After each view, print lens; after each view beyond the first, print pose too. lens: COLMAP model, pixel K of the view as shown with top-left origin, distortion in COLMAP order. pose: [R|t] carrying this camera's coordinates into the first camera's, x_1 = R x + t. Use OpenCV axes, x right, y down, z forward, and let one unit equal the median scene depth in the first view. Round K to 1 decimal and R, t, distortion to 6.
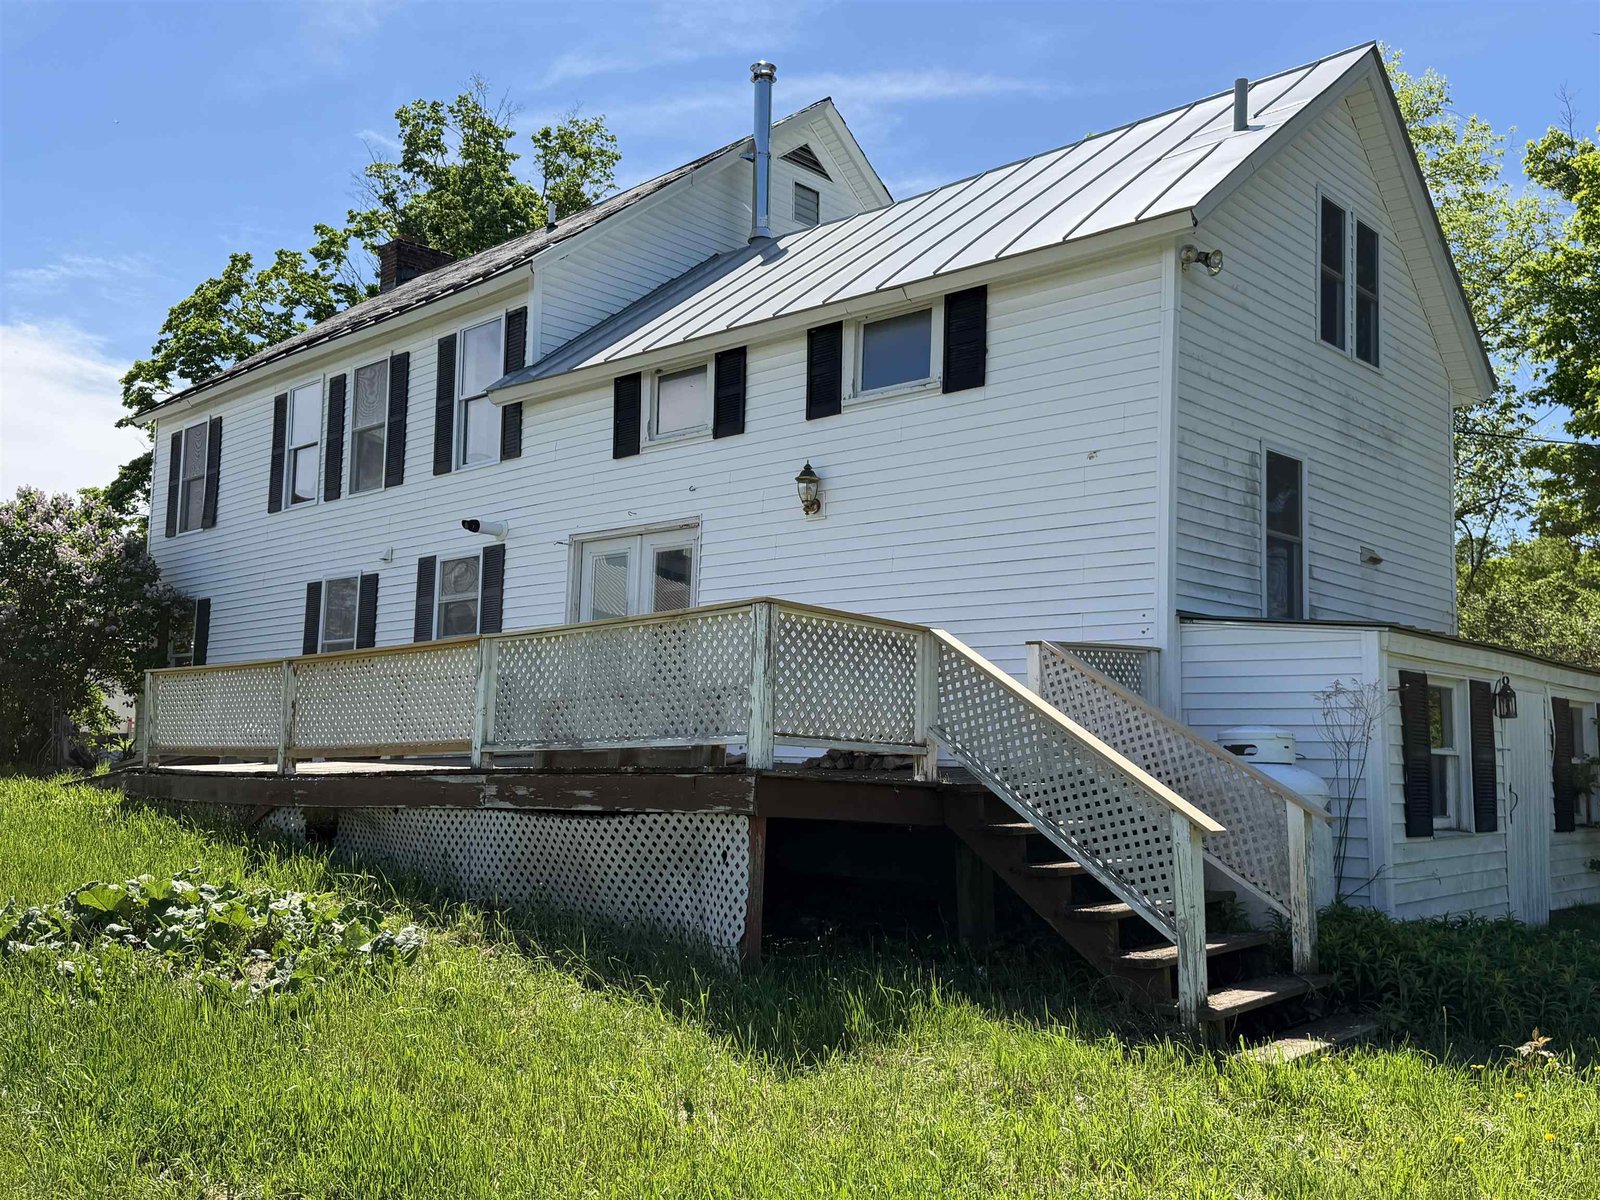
lens RADIAL K [[1378.7, 0, 800.0], [0, 1378.7, 600.0], [0, 0, 1]] dist [0.155844, -0.377497]
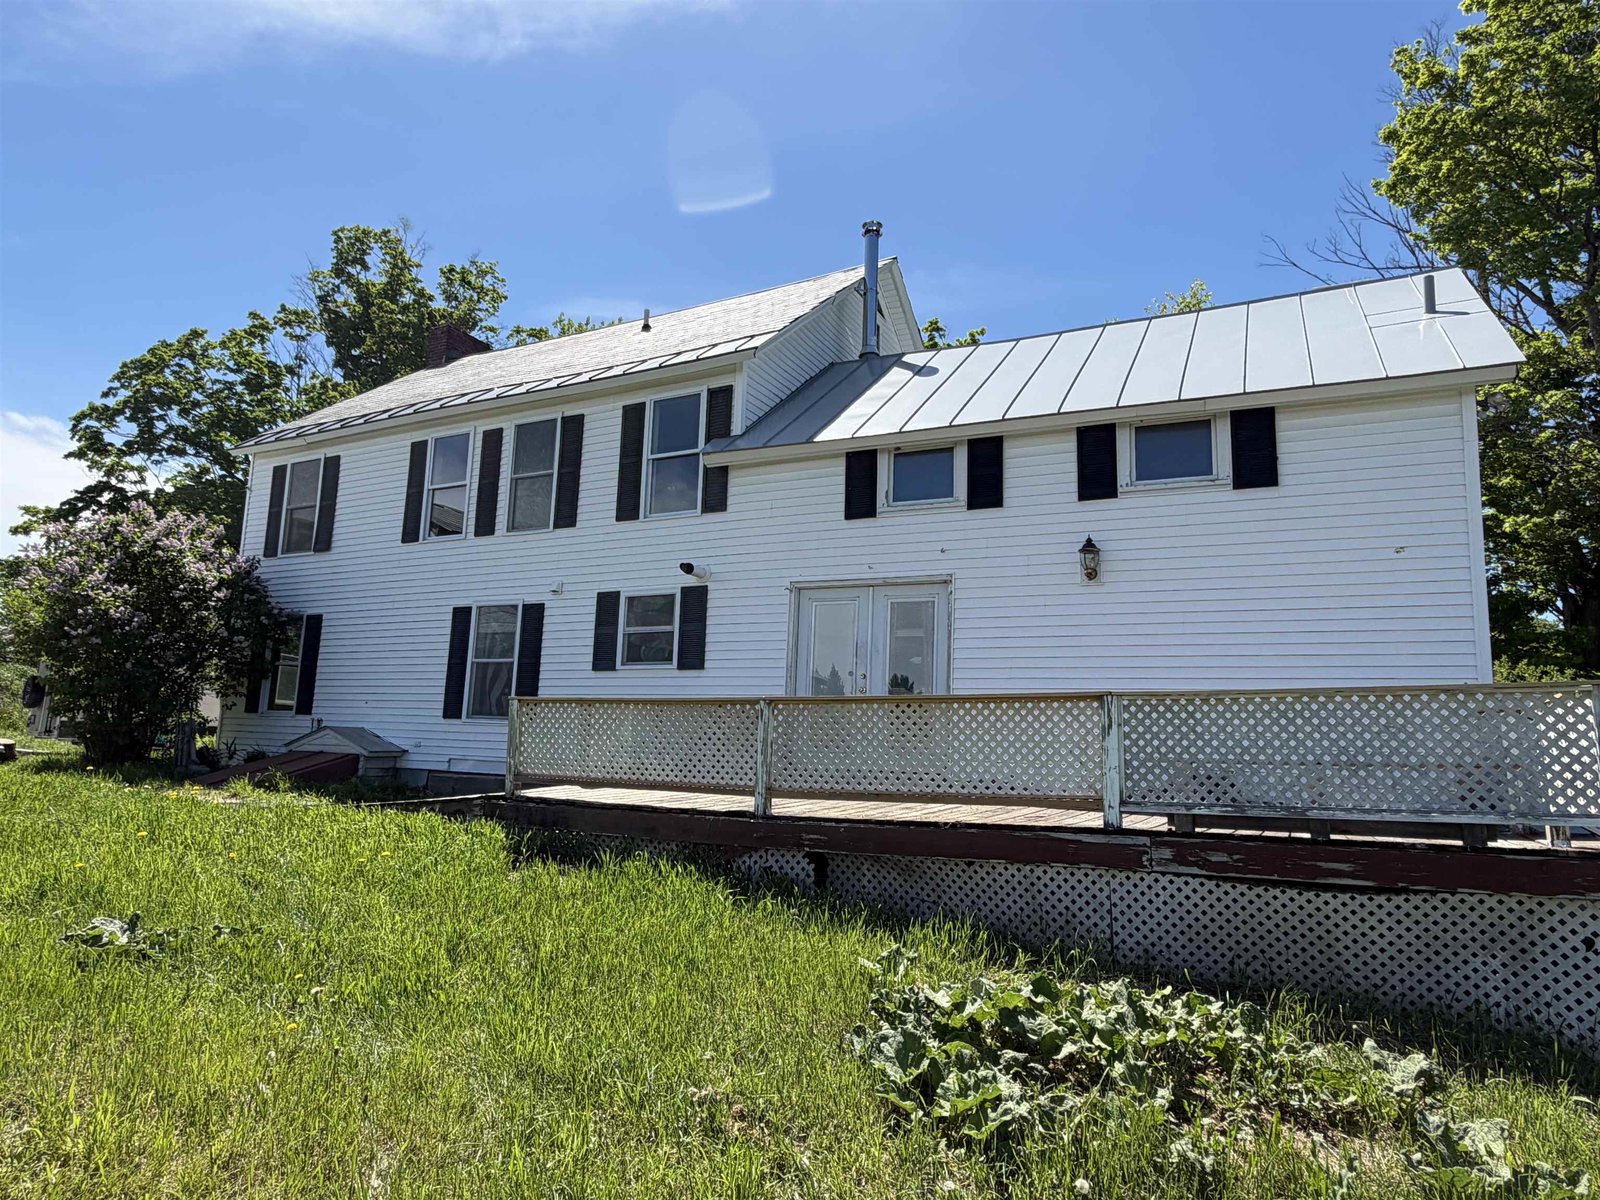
lens RADIAL K [[935.0, 0, 800.0], [0, 935.0, 600.0], [0, 0, 1]] dist [0.003371, -0.000654]
pose [[0.958972, 0.052964, 0.278509, -0.384941], [-0.044720, 0.998355, -0.035875, -0.004227], [-0.279951, 0.021949, 0.959763, 0.251308]]
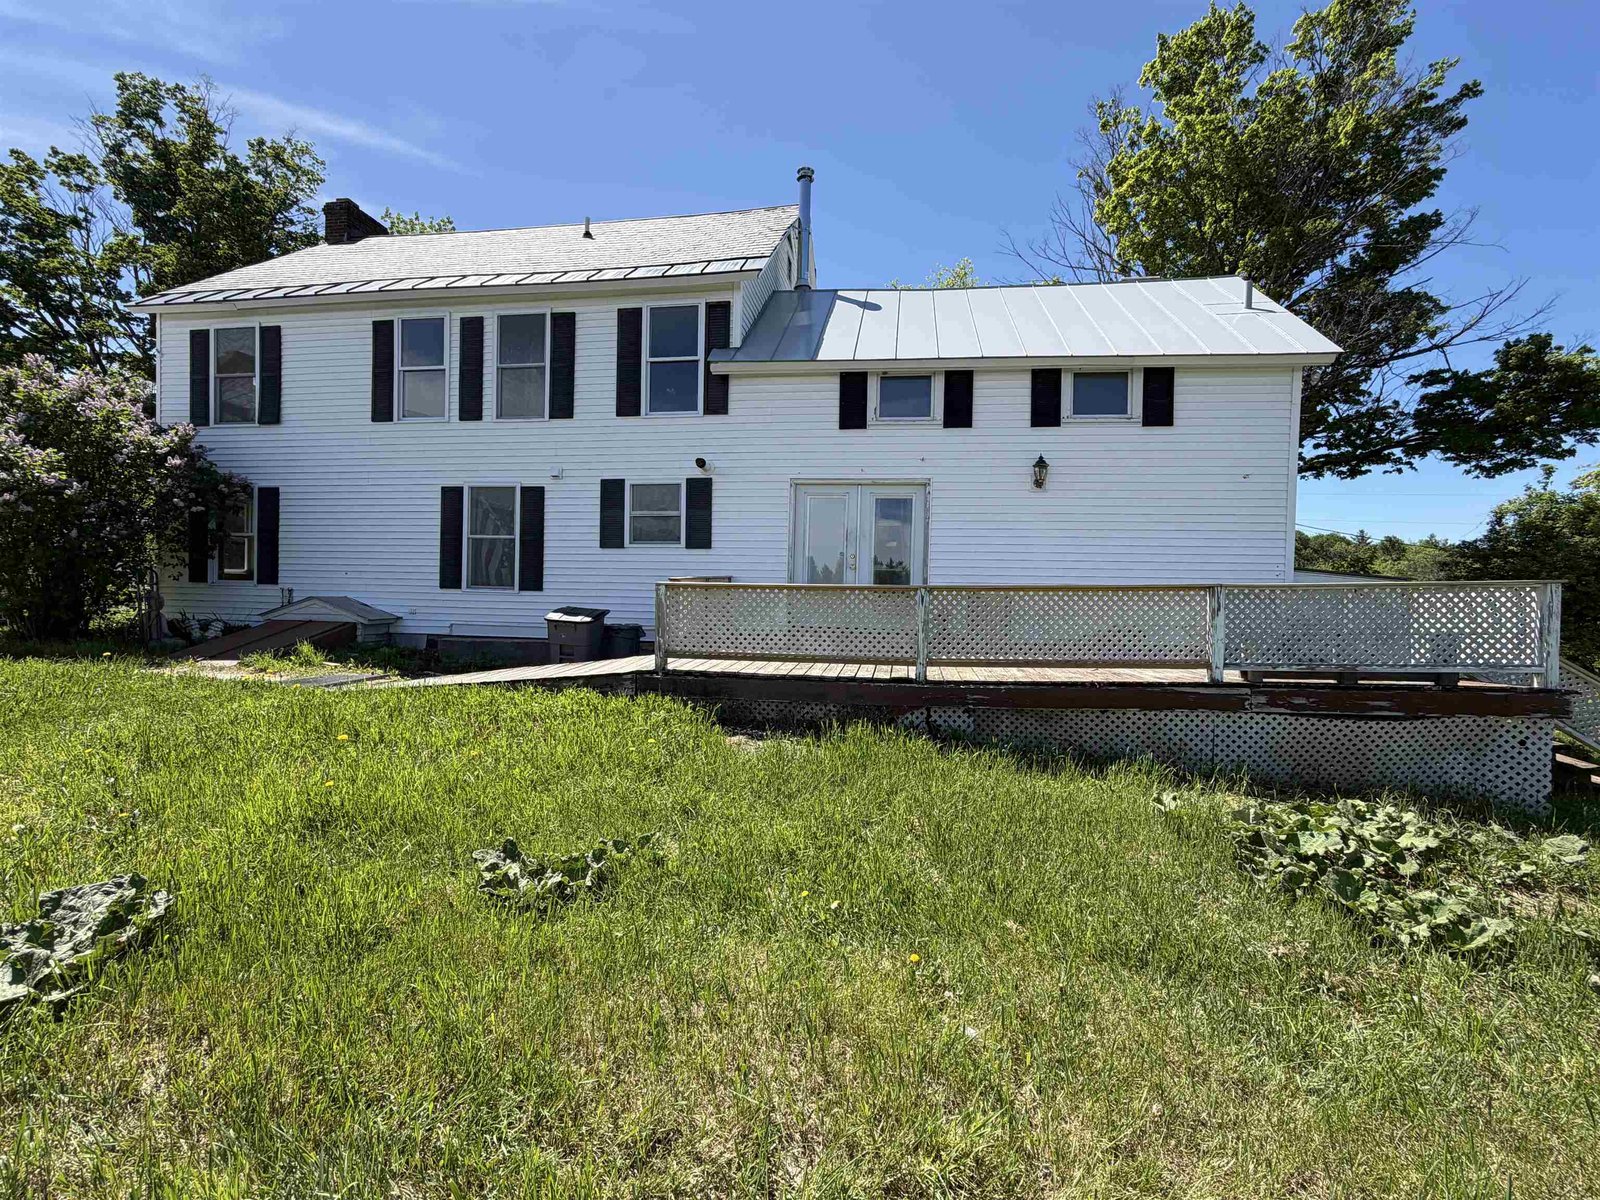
lens RADIAL K [[678.9, 0, 800.0], [0, 678.9, 600.0], [0, 0, 1]] dist [0.000050, 0.001023]
pose [[0.819098, -0.013328, 0.573498, -0.572358], [-0.066812, 0.990710, 0.118448, -0.006543], [-0.569749, -0.135338, 0.810598, 0.421919]]
